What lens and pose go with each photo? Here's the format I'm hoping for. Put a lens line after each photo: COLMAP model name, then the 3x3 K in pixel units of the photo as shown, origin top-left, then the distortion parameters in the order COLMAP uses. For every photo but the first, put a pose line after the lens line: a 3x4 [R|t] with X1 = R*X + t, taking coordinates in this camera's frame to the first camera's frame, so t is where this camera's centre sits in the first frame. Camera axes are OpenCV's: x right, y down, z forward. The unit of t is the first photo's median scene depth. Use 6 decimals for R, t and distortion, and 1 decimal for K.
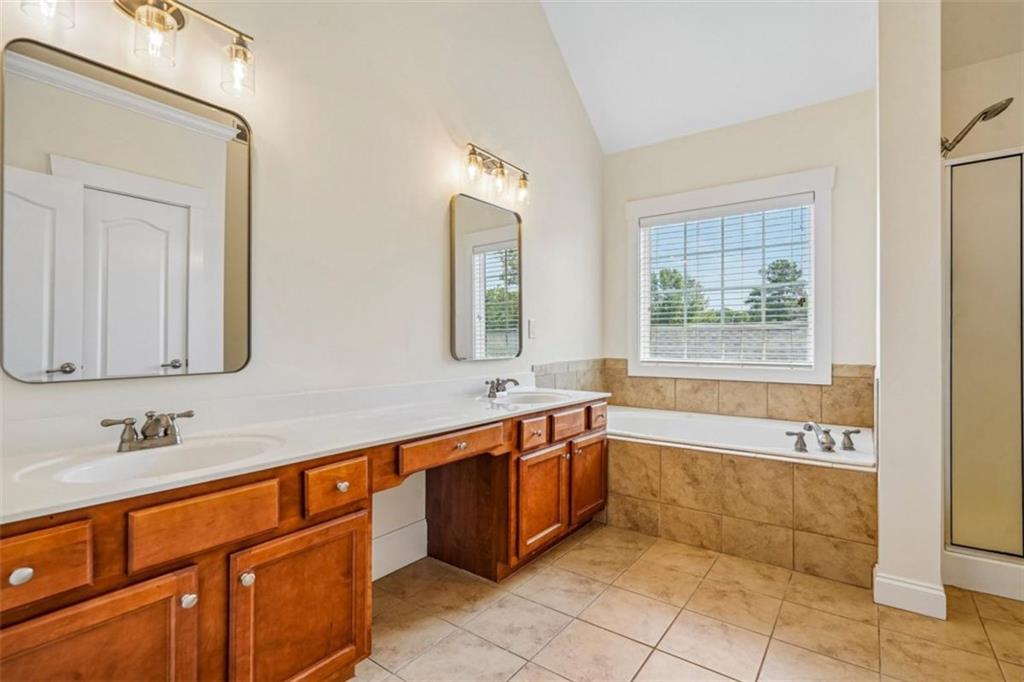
lens RADIAL K [[487.6, 0, 491.9], [0, 487.6, 339.9], [0, 0, 1]] dist [0.000207, 0.000788]
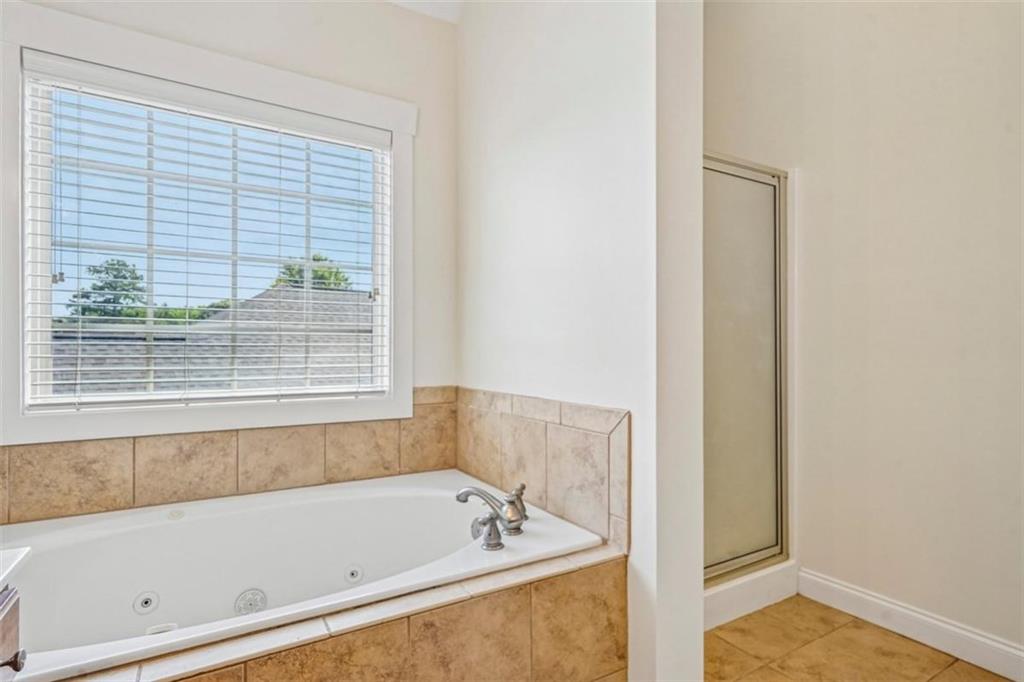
lens RADIAL K [[516.5, 0, 540.9], [0, 516.5, 354.4], [0, 0, 1]] dist [0.002941, 0.000849]
pose [[0.346321, -0.002147, 0.938114, 0.077686], [-0.000848, 0.999996, 0.002602, 0.000192], [-0.938116, -0.001697, 0.346318, 0.687805]]
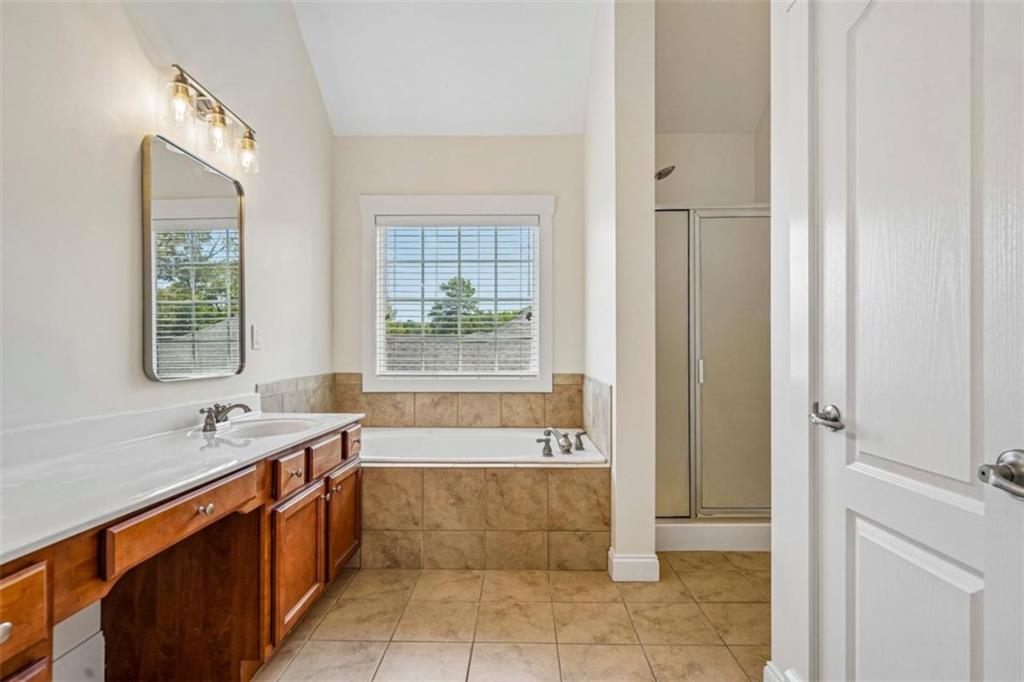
lens RADIAL K [[523.8, 0, 512.5], [0, 523.8, 353.9], [0, 0, 1]] dist [0.001235, 0.000724]
pose [[0.804120, -0.000990, 0.594466, -0.101287], [-0.001590, 0.999991, 0.003816, 0.000671], [-0.594465, -0.004013, 0.804111, 0.117537]]
